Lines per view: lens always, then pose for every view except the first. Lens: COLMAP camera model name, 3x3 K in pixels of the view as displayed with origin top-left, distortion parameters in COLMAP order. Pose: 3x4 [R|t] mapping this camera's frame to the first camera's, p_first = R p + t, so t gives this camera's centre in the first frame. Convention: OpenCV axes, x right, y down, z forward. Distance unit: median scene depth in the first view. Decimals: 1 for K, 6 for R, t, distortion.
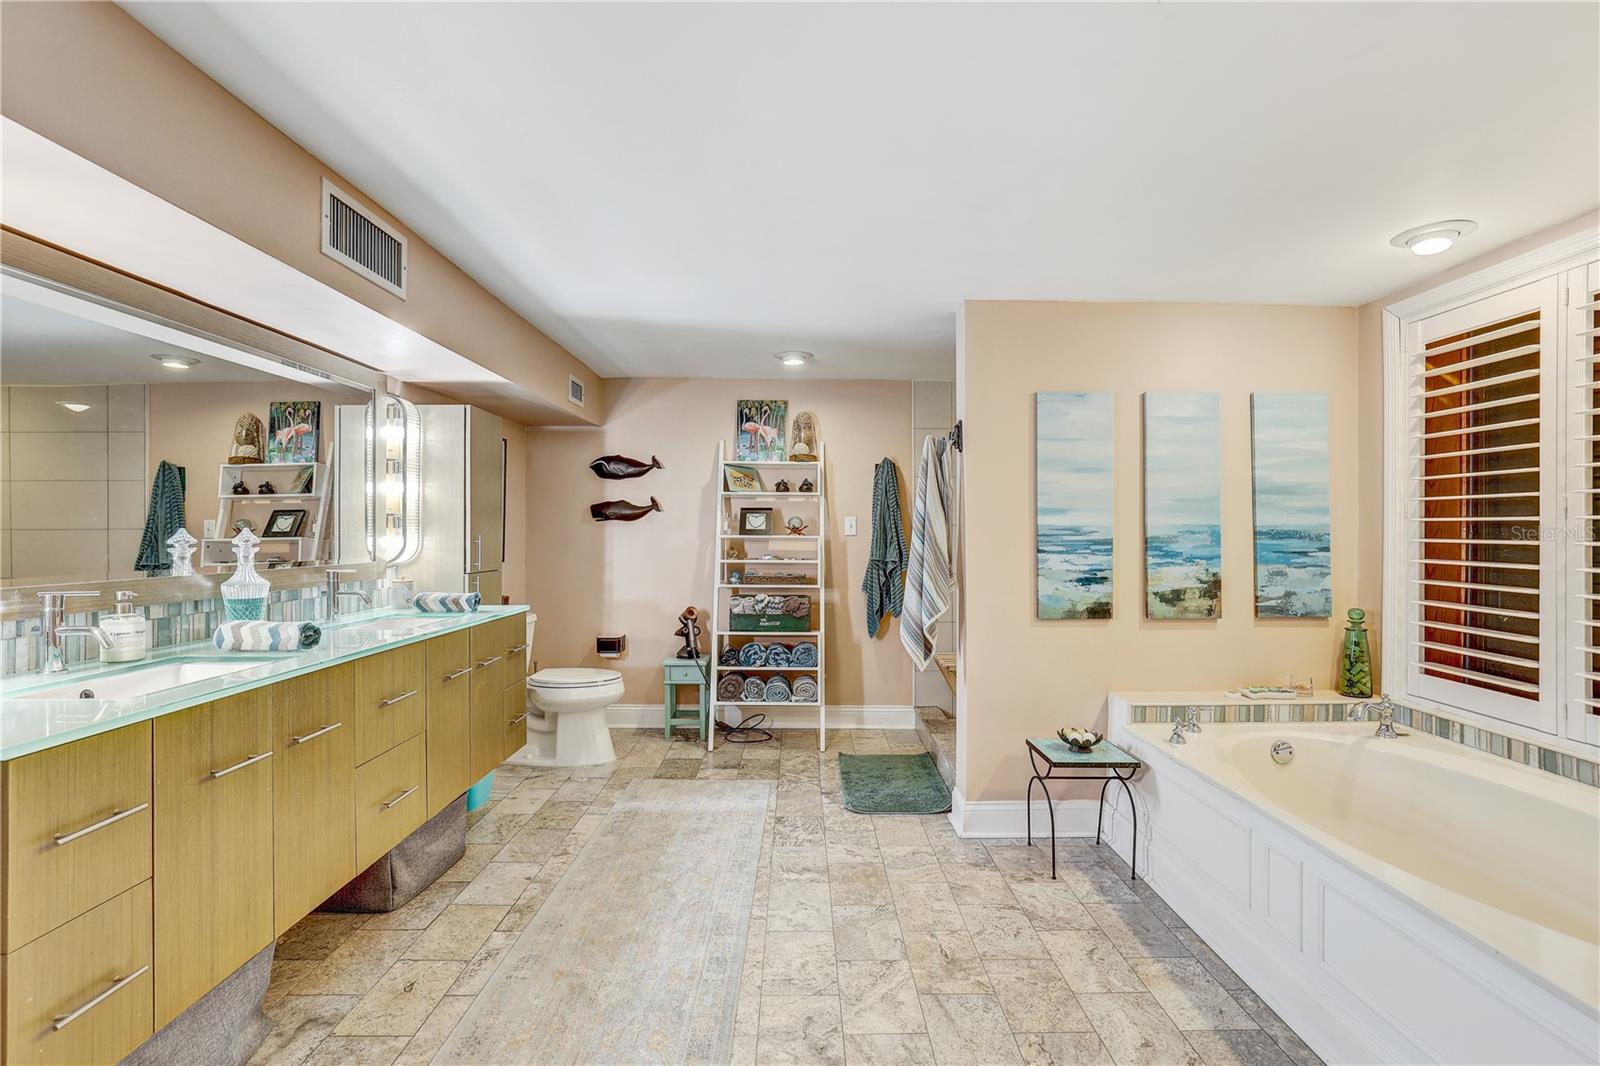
lens RADIAL K [[734.1, 0, 811.4], [0, 734.1, 529.4], [0, 0, 1]] dist [-0.007357, 0.001274]
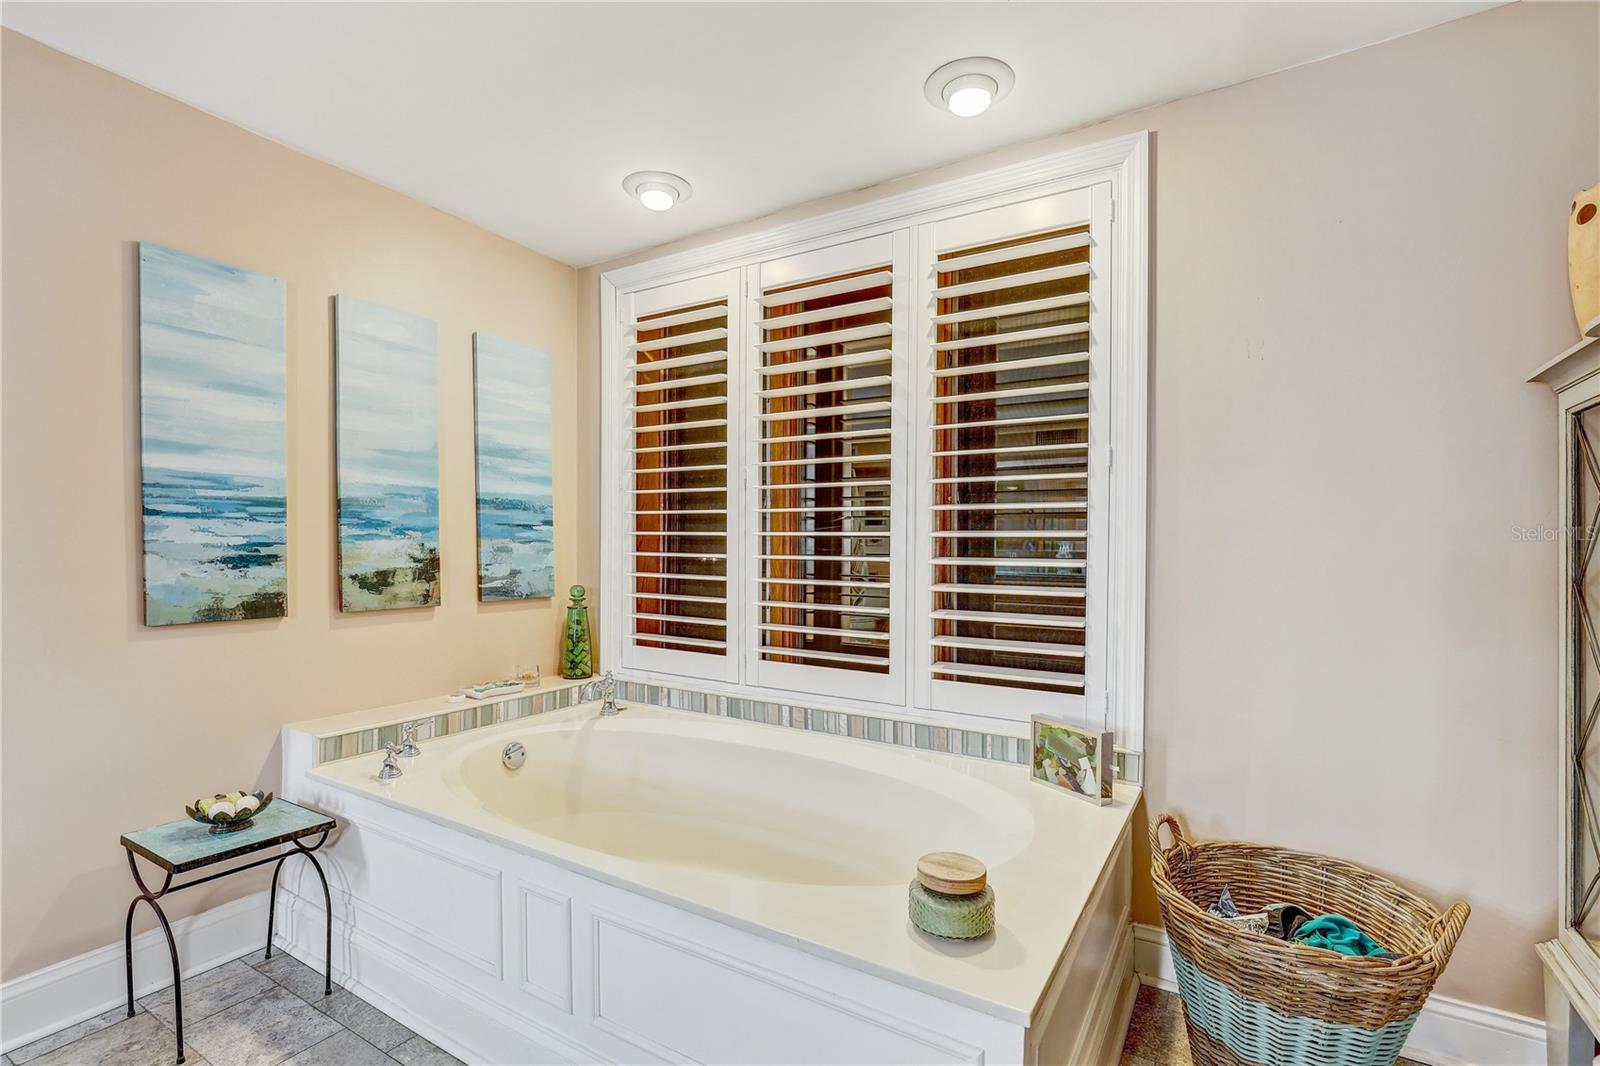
lens RADIAL K [[737.1, 0, 806.5], [0, 737.1, 563.2], [0, 0, 1]] dist [-0.014060, 0.000416]
pose [[0.535591, -0.017289, 0.844301, 0.099081], [-0.008908, 0.999619, 0.026120, 0.050830], [-0.844431, -0.021510, 0.535233, 0.236233]]
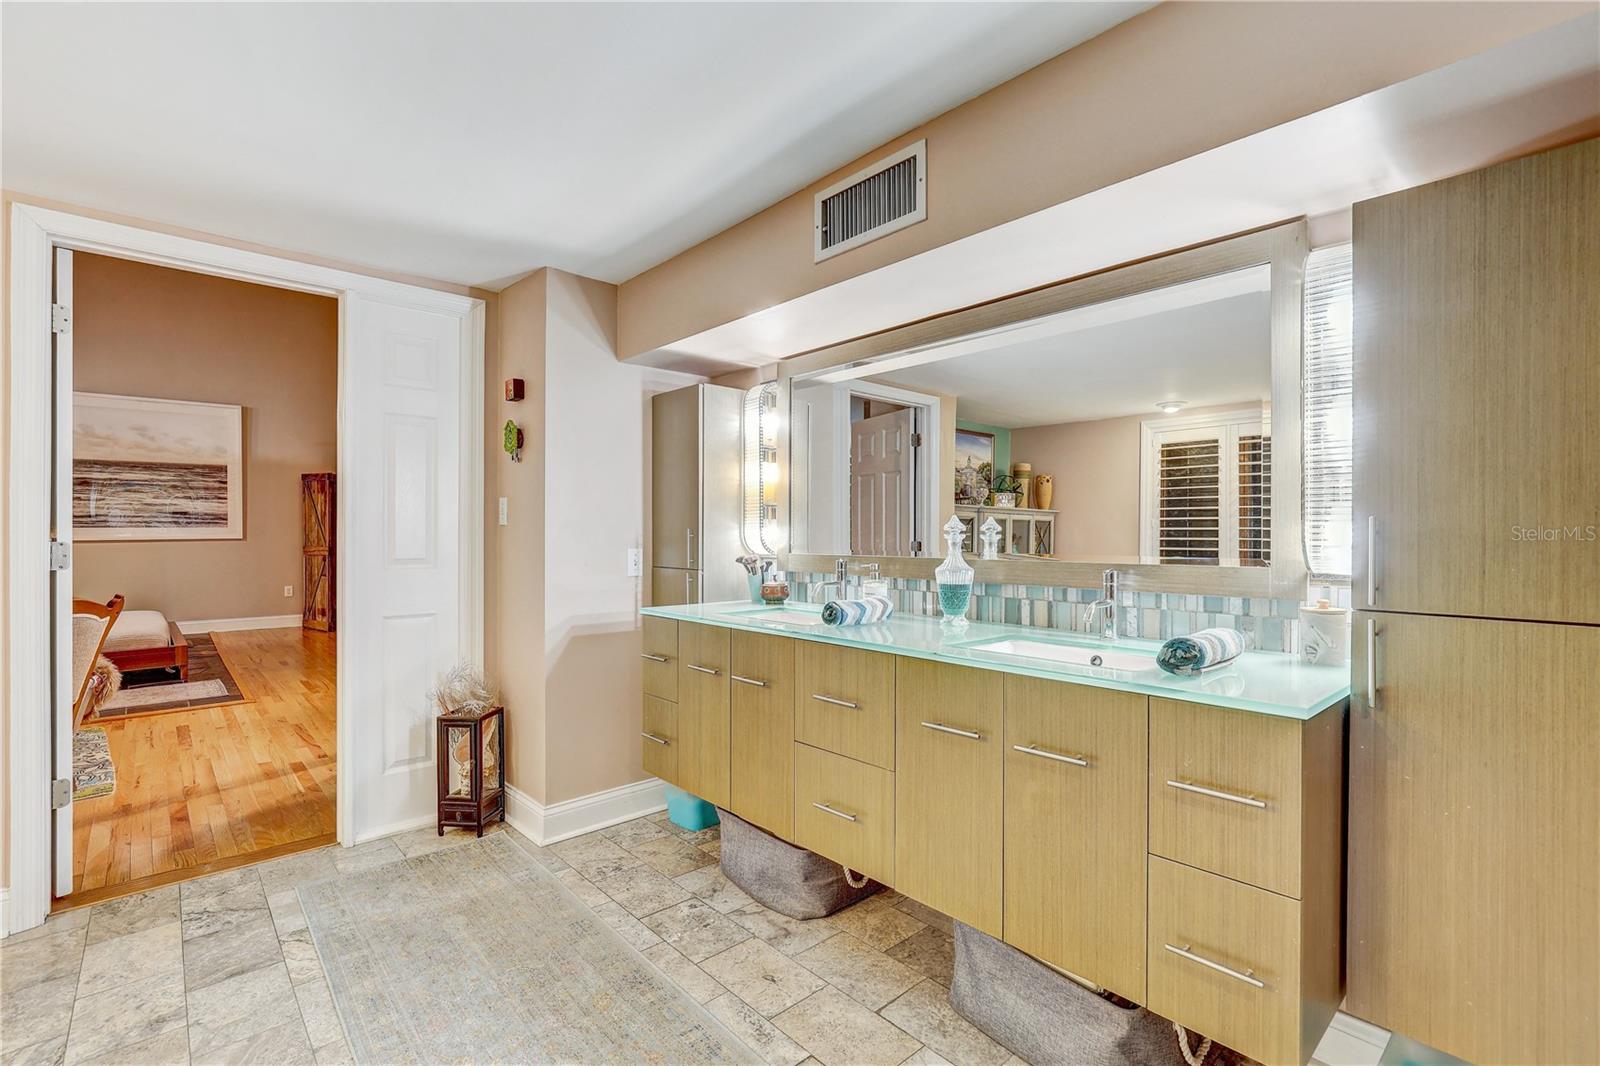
lens RADIAL K [[729.6, 0, 810.0], [0, 729.6, 532.8], [0, 0, 1]] dist [-0.019952, 0.008689]
pose [[-0.750619, -0.001078, -0.660734, 0.036600], [0.001027, 0.999996, -0.002799, 0.017921], [0.660734, -0.002779, -0.750615, 1.160807]]
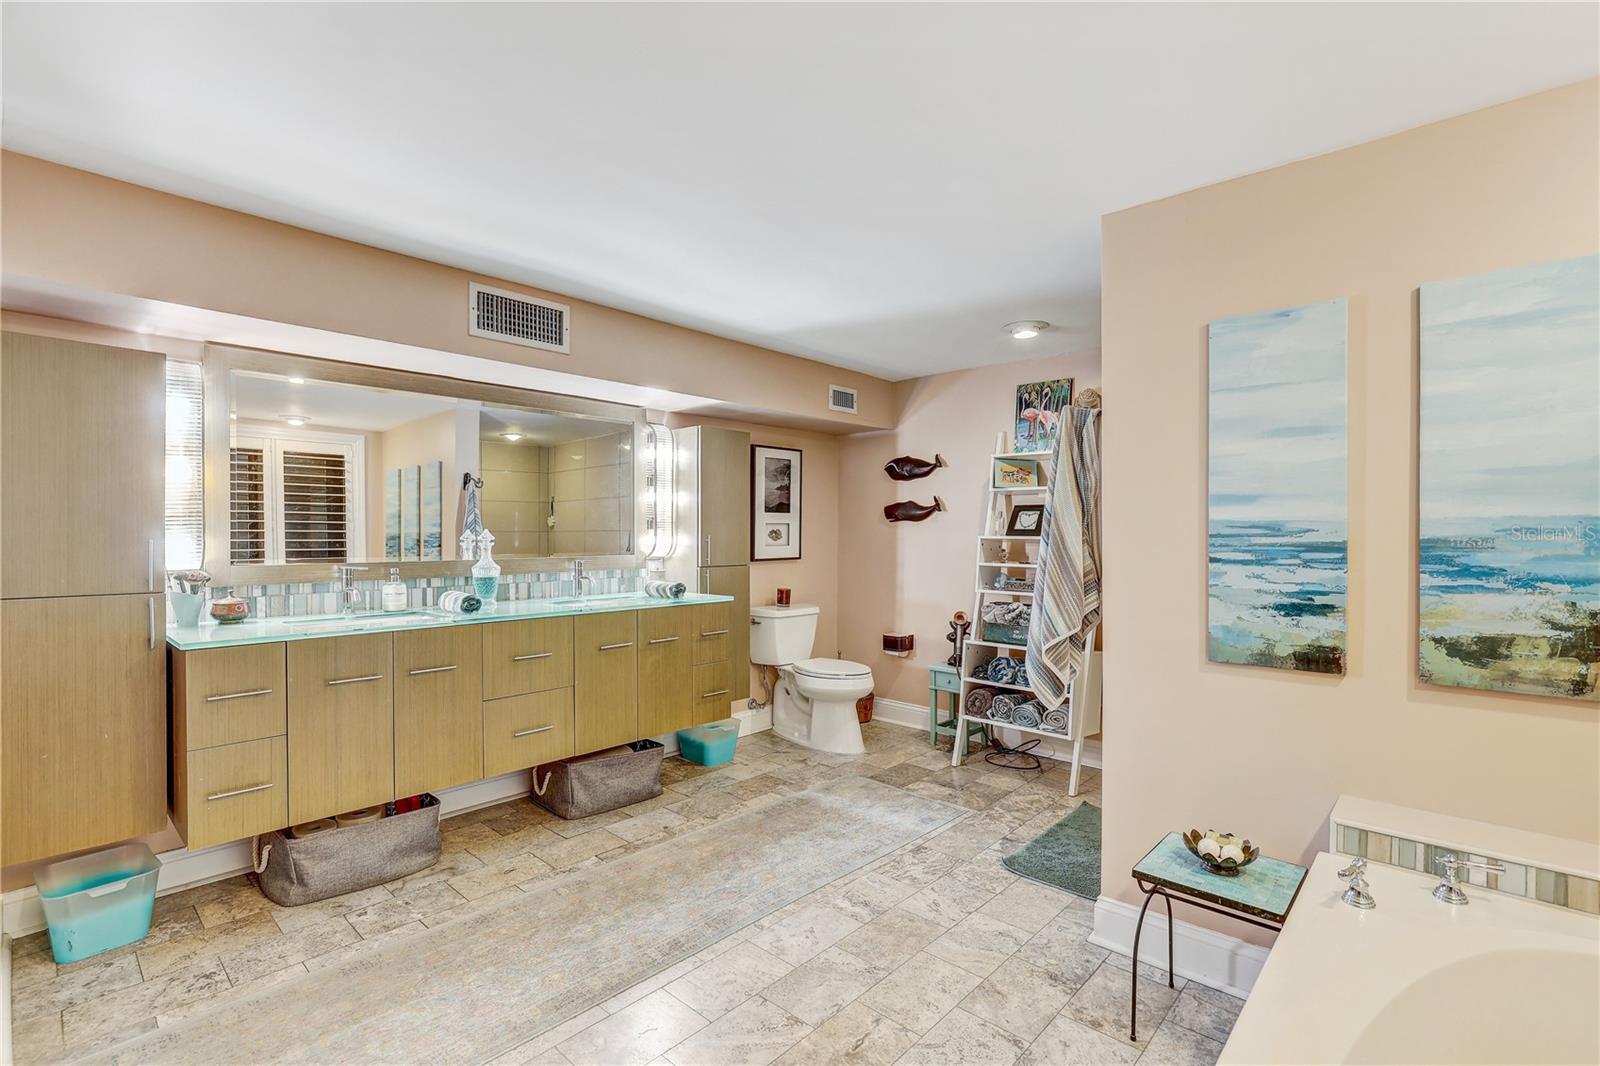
lens RADIAL K [[732.2, 0, 805.7], [0, 732.2, 538.6], [0, 0, 1]] dist [-0.003374, 0.000187]
pose [[0.728128, 0.004313, -0.685427, 0.499926], [0.002536, 0.999956, 0.008986, 0.003458], [0.685436, -0.008282, 0.728086, 0.262789]]
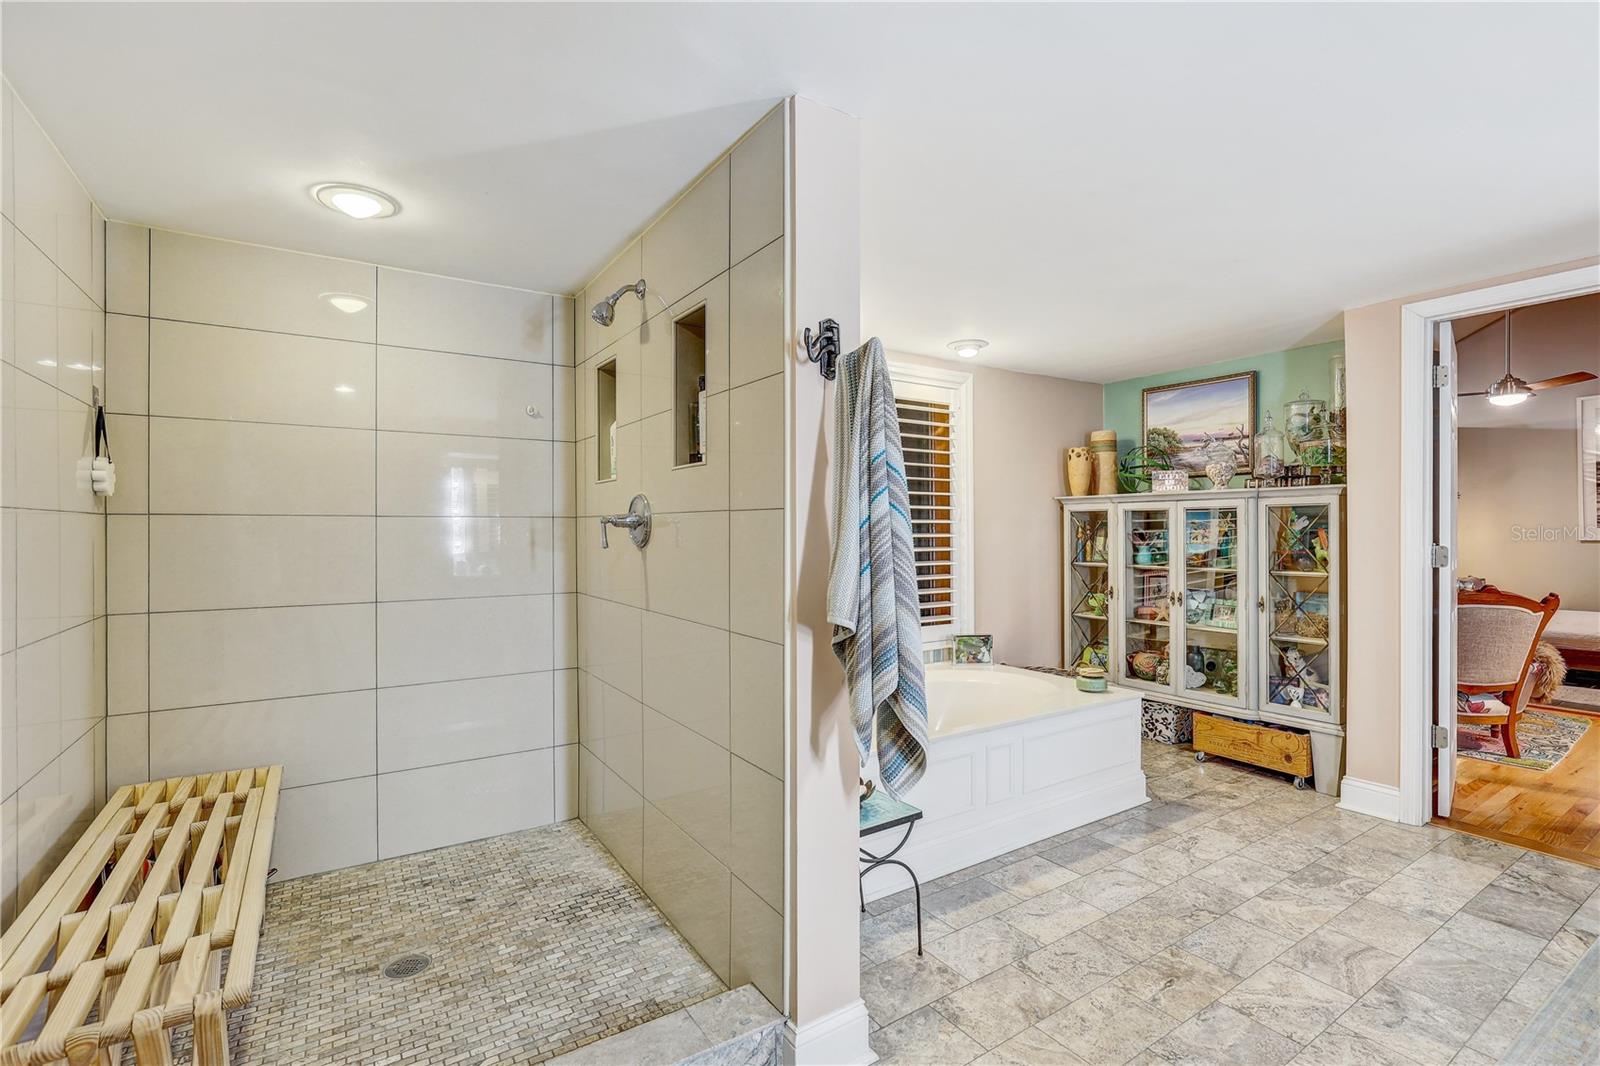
lens RADIAL K [[729.6, 0, 810.0], [0, 729.6, 532.8], [0, 0, 1]] dist [-0.019952, 0.008689]
pose [[-0.539921, -0.003802, 0.841707, -0.243669], [-0.002135, 0.999993, 0.003148, 0.005297], [-0.841713, -0.000098, -0.539925, 1.343412]]
